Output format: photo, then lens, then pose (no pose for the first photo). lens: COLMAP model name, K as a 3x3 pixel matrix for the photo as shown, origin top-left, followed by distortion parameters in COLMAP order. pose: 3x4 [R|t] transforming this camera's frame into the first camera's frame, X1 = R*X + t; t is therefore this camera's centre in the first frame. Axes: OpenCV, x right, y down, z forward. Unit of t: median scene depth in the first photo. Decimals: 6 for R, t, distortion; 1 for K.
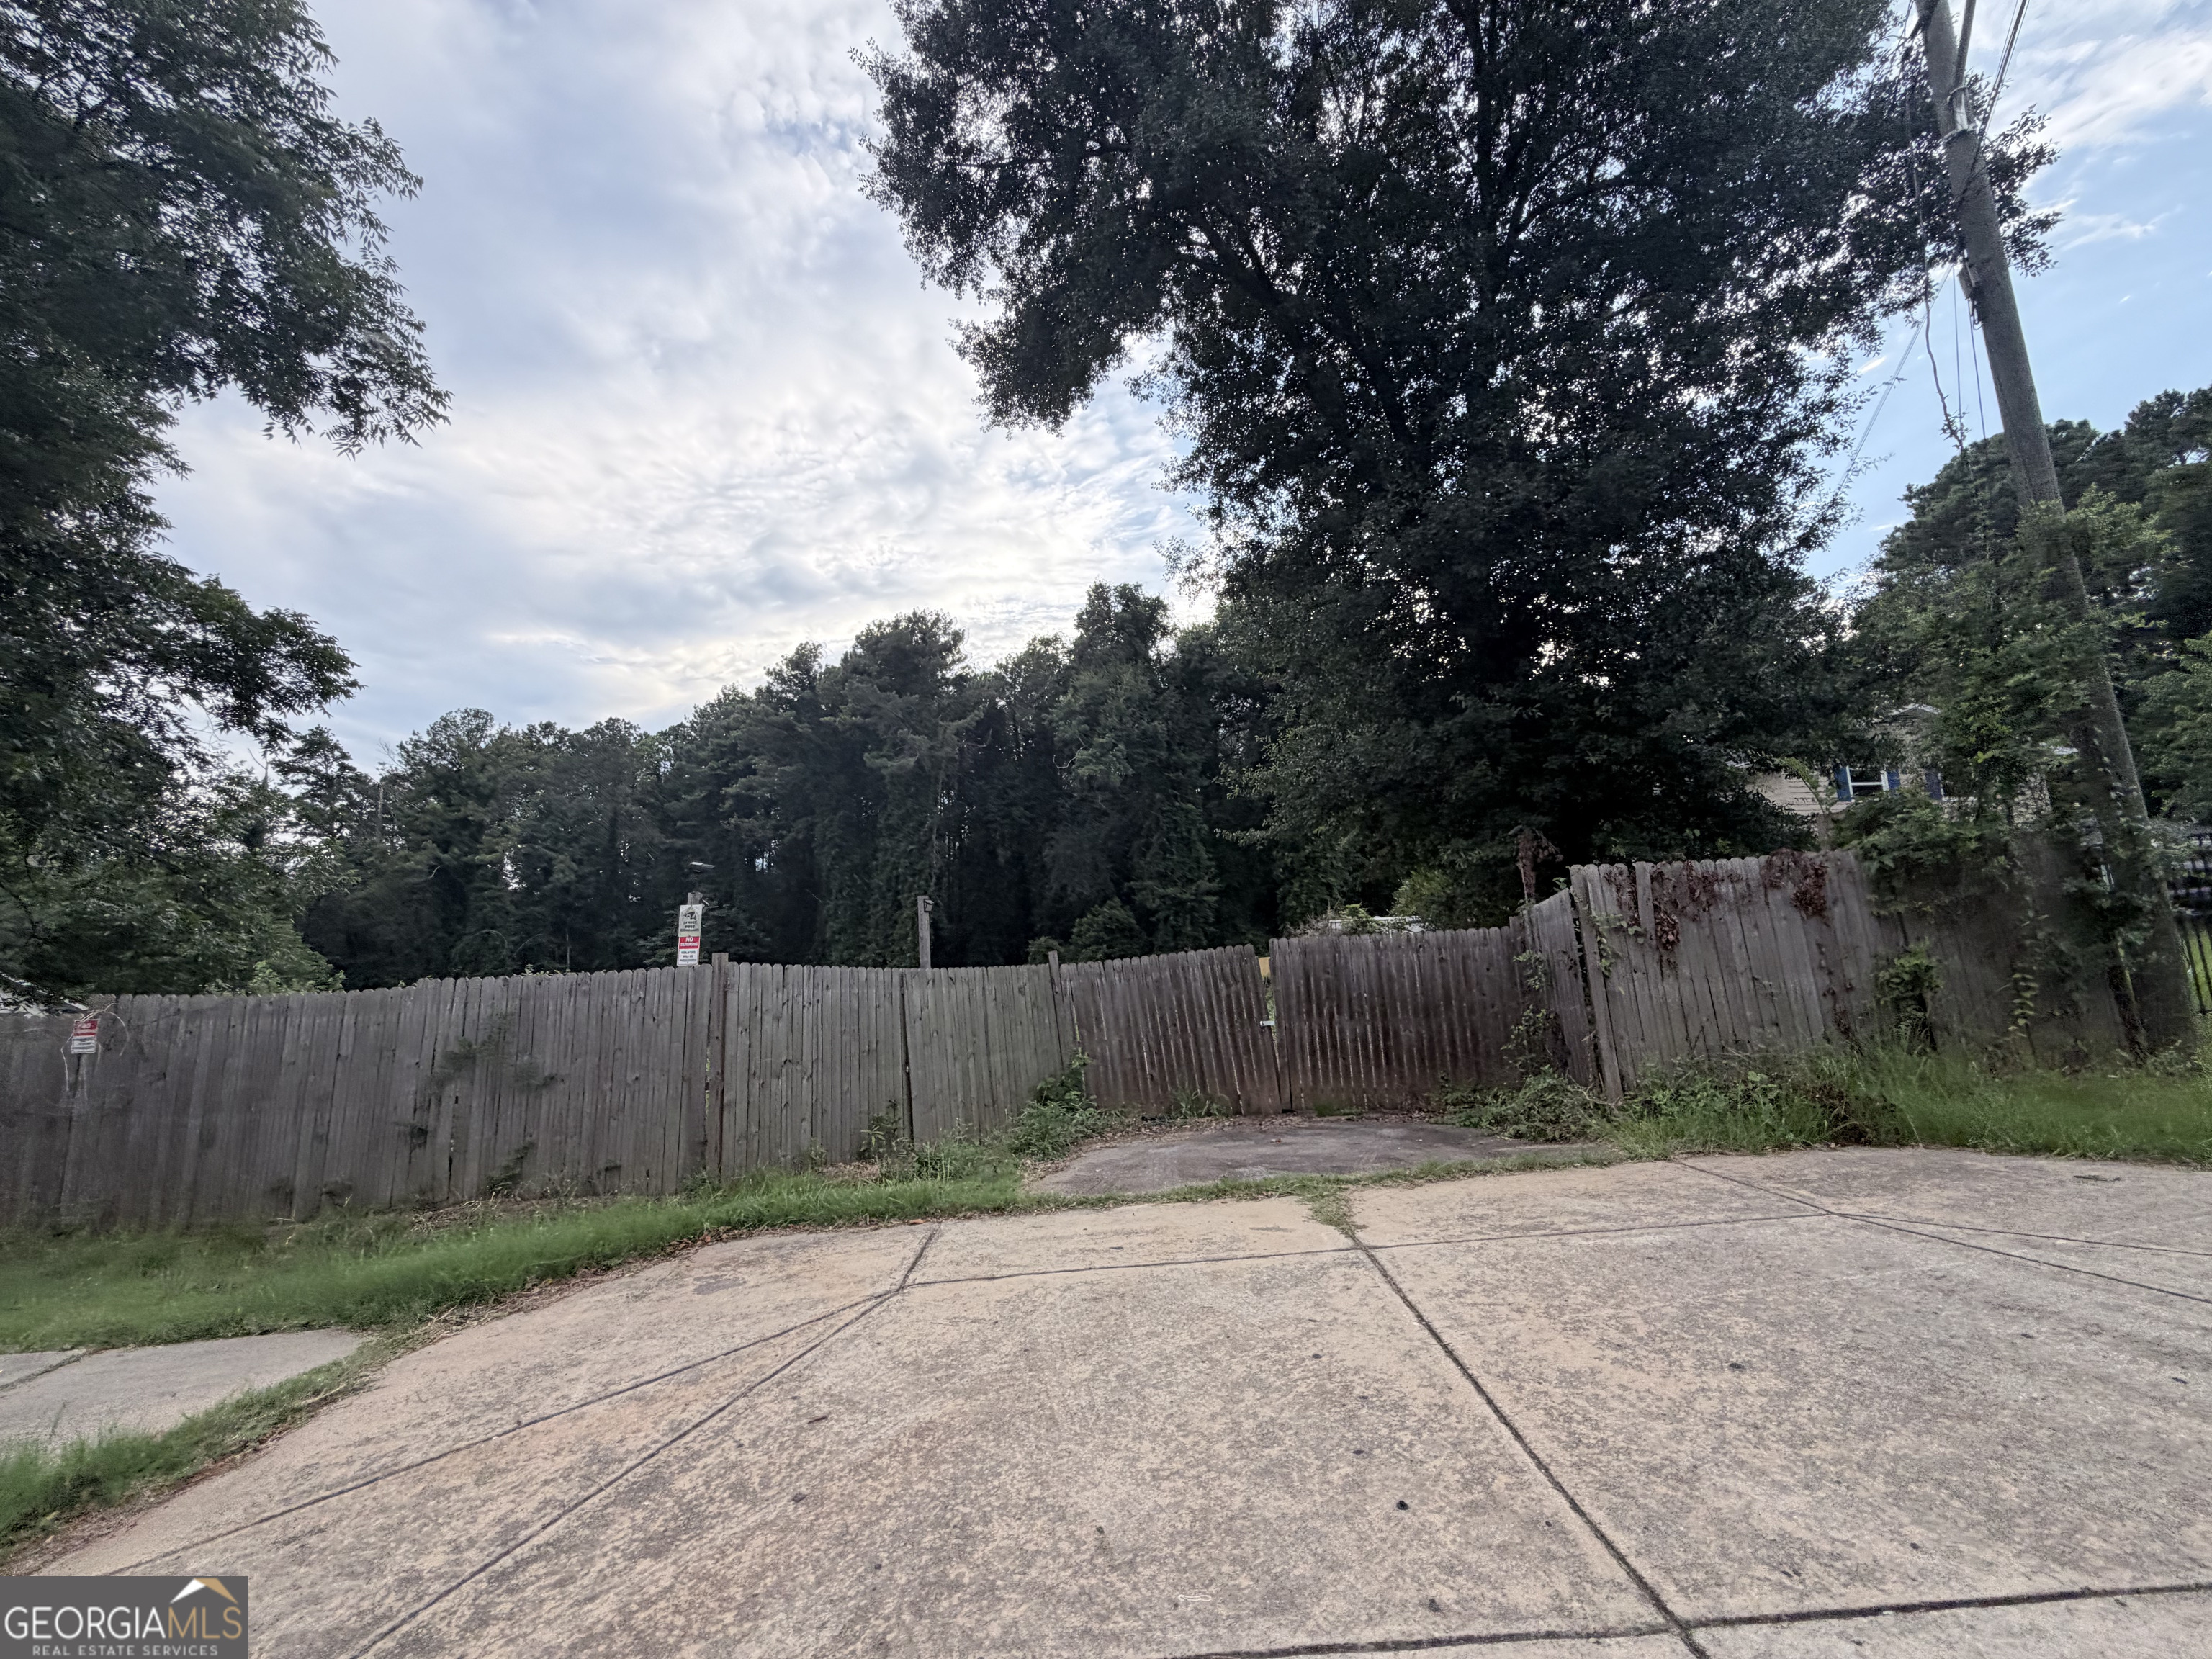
lens RADIAL K [[877.7, 0, 1096.5], [0, 877.7, 841.1], [0, 0, 1]] dist [-0.001467, 0.000401]
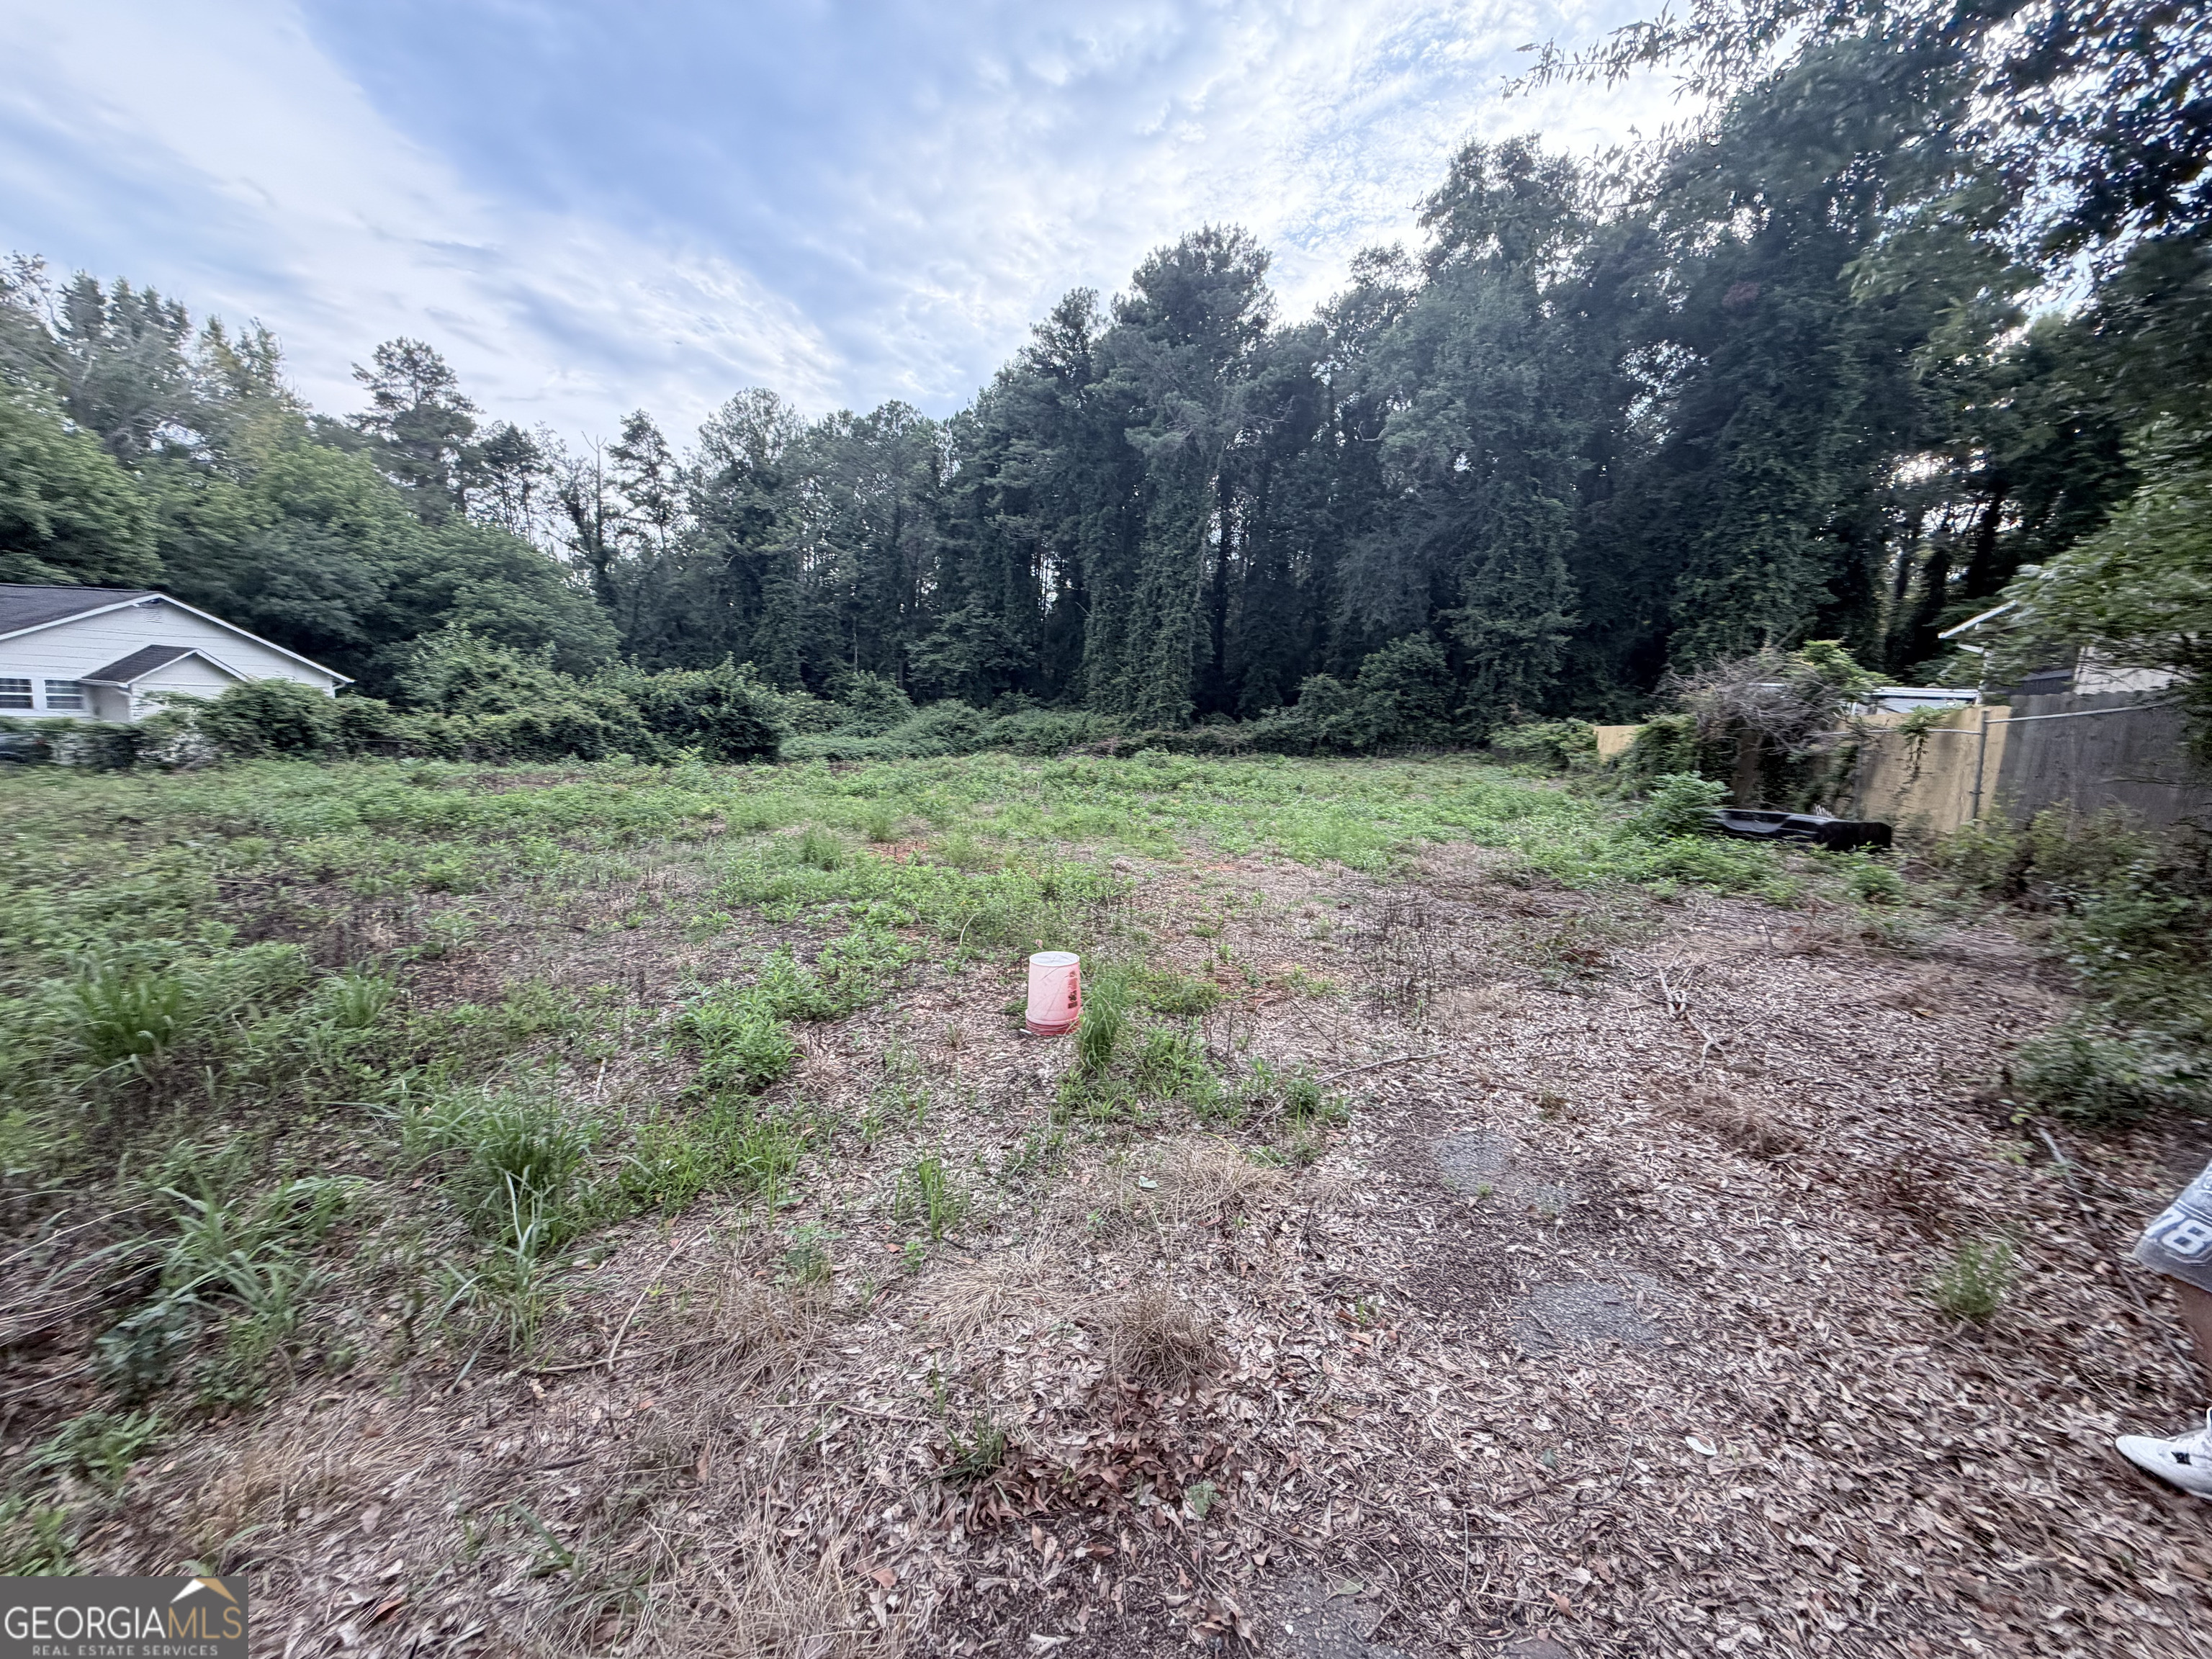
lens RADIAL K [[877.7, 0, 1089.6], [0, 877.7, 837.2], [0, 0, 1]] dist [-0.001467, 0.000401]
pose [[0.927422, 0.148665, -0.343201, 0.268594], [-0.043802, 0.954467, 0.295083, 0.159117], [0.371443, -0.258633, 0.891706, 1.084196]]
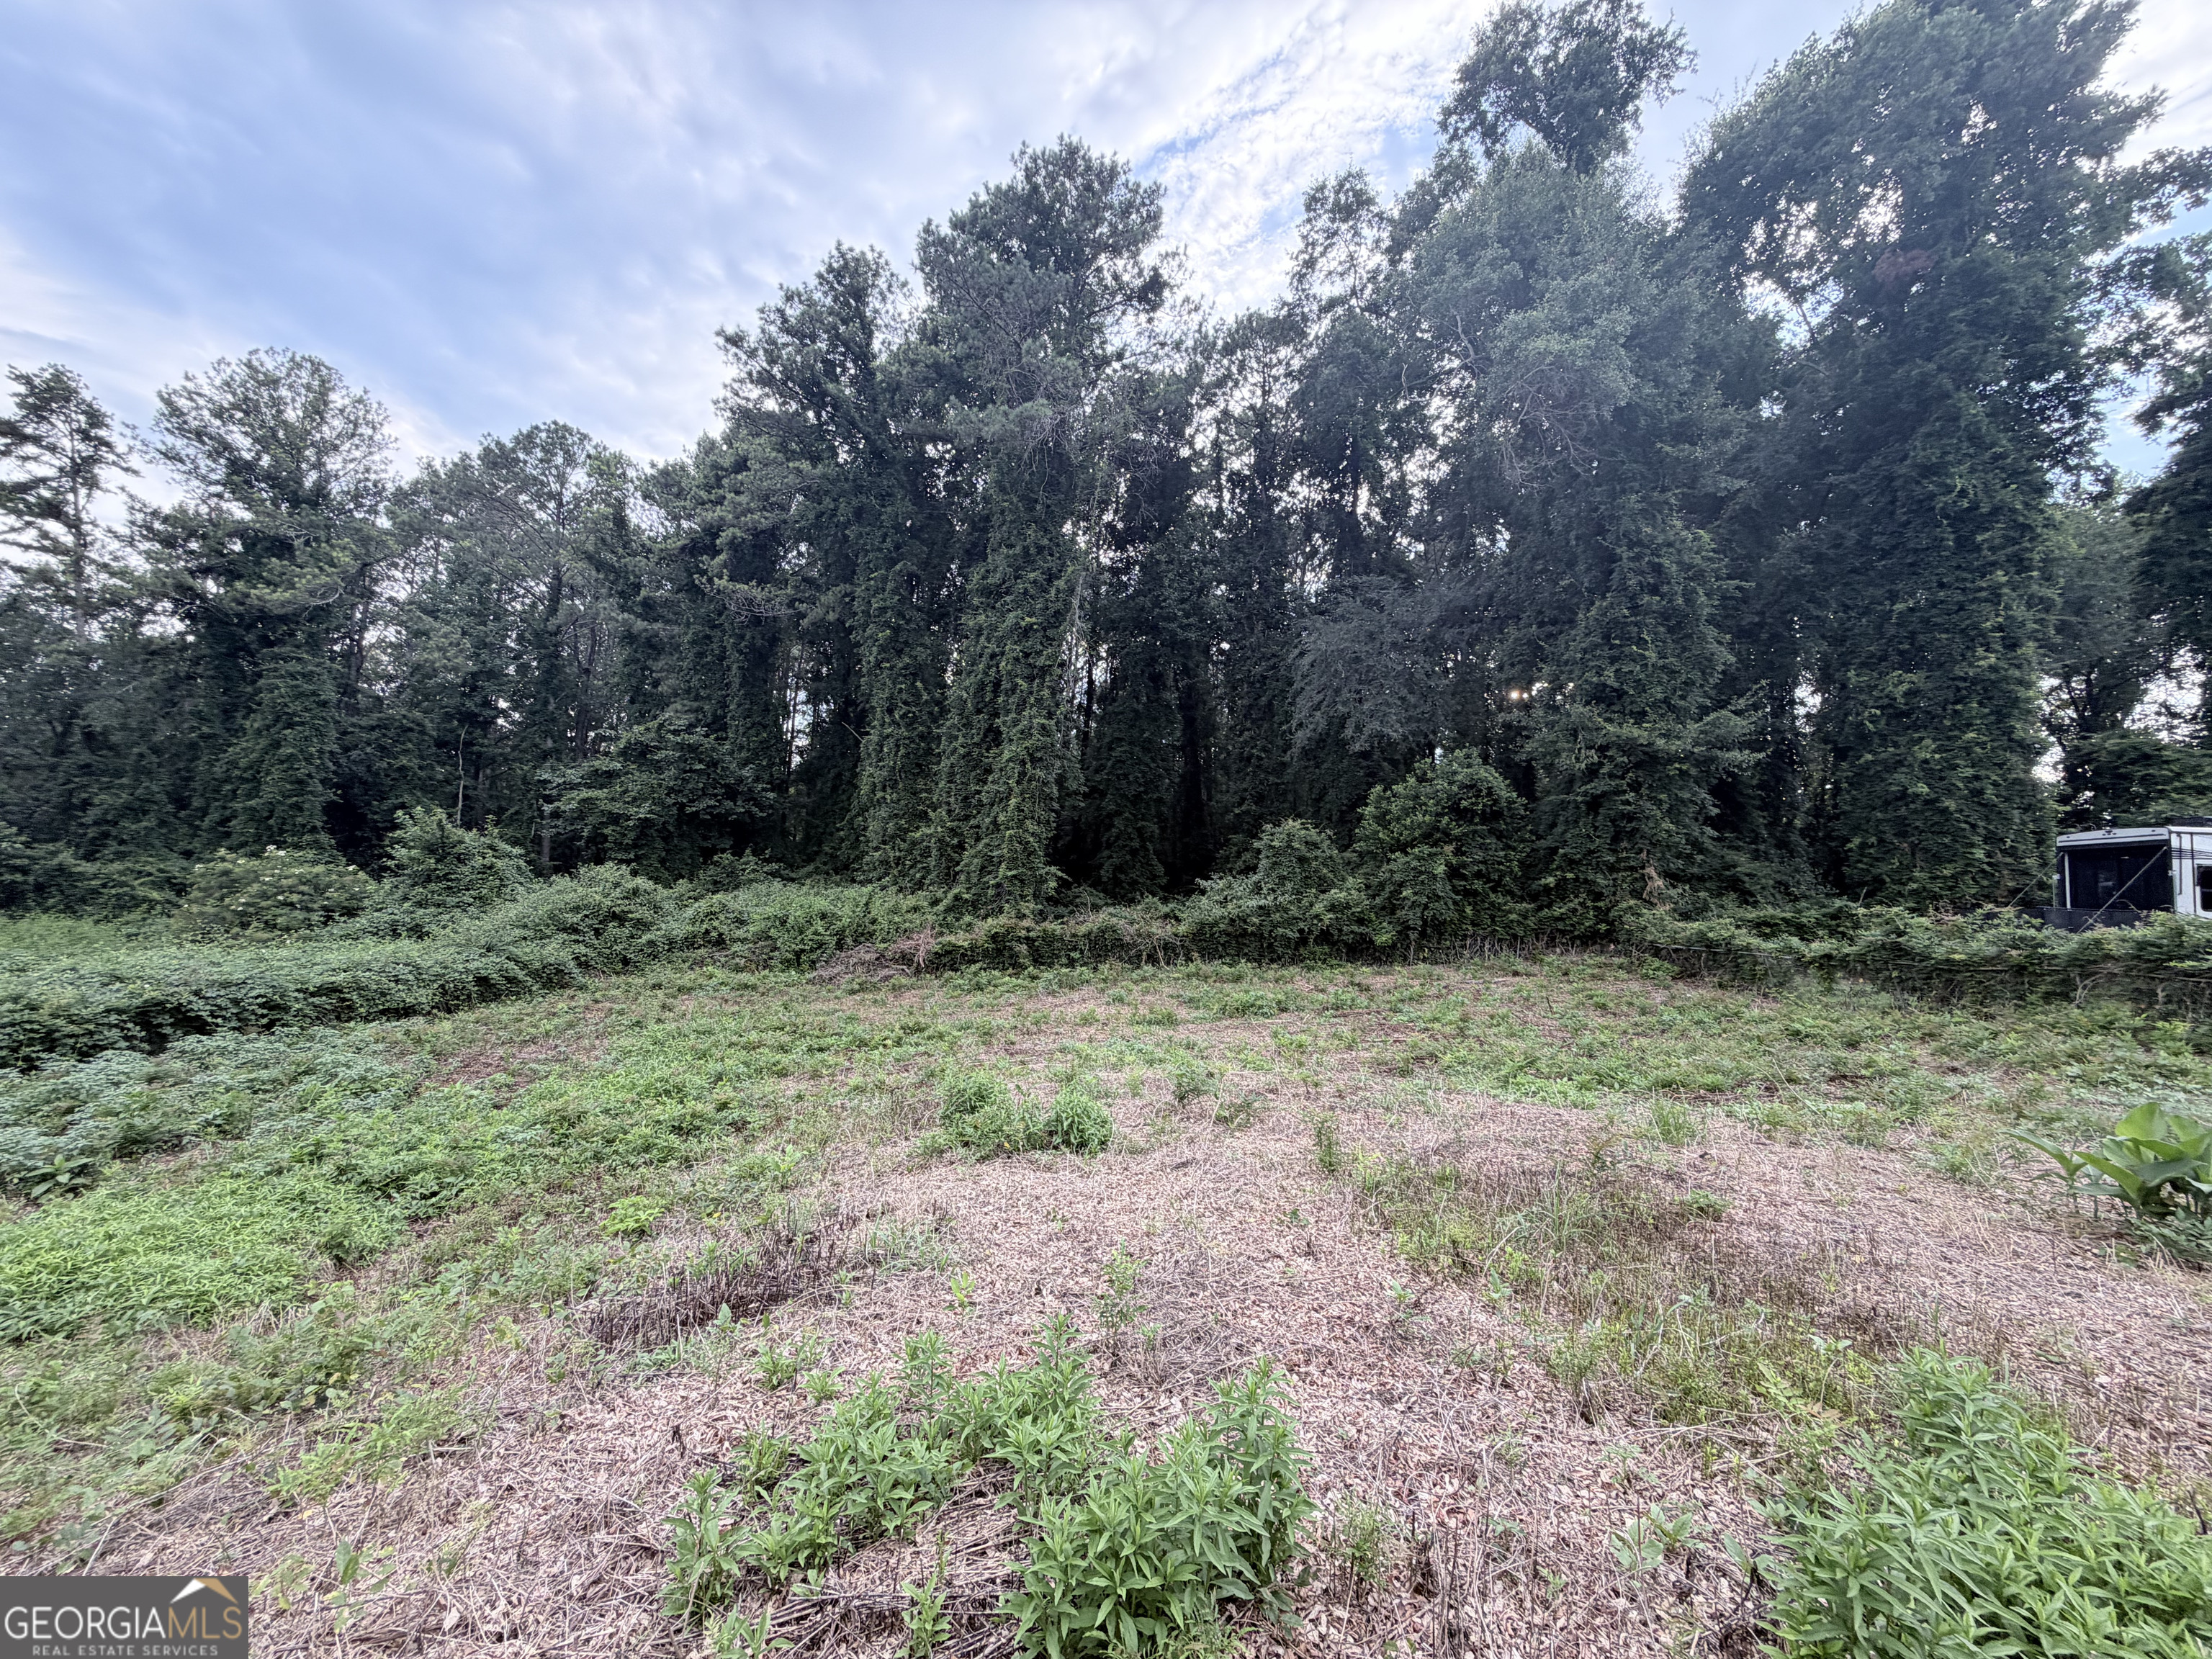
lens RADIAL K [[877.7, 0, 1097.6], [0, 877.7, 830.6], [0, 0, 1]] dist [-0.001467, 0.000401]
pose [[0.992134, 0.089316, -0.087704, -0.817687], [-0.082753, 0.993682, 0.075817, 0.585415], [0.093922, -0.067963, 0.993257, 3.461869]]
